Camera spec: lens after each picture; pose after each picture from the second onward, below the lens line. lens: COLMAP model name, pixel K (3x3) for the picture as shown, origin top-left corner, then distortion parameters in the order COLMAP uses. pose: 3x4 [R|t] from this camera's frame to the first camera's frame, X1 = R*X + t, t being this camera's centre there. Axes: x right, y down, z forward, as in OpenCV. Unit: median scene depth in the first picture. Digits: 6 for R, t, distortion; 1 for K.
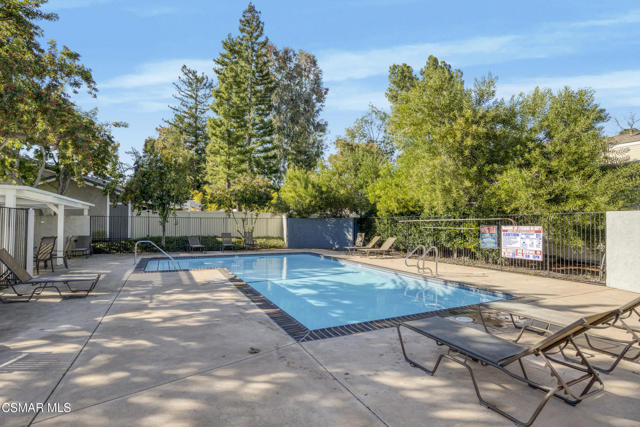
lens RADIAL K [[319.3, 0, 320.0], [0, 319.3, 213.5], [0, 0, 1]] dist [-0.000975, -0.000115]
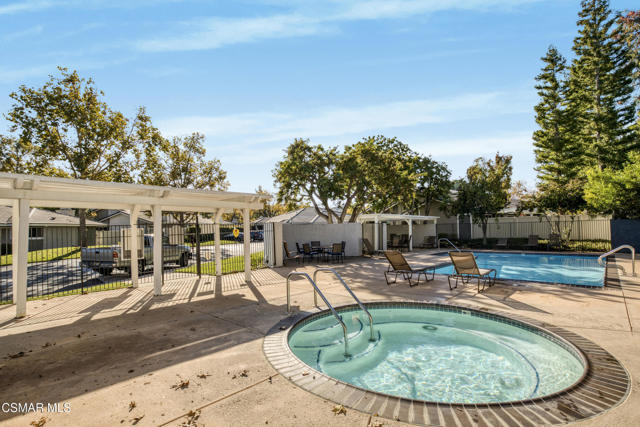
lens RADIAL K [[319.3, 0, 320.0], [0, 319.3, 213.5], [0, 0, 1]] dist [-0.000975, -0.000115]
pose [[0.391053, -0.061746, -0.918295, 0.452547], [0.043069, 0.997882, -0.048756, 0.005953], [0.919360, -0.020484, 0.392884, -0.150854]]
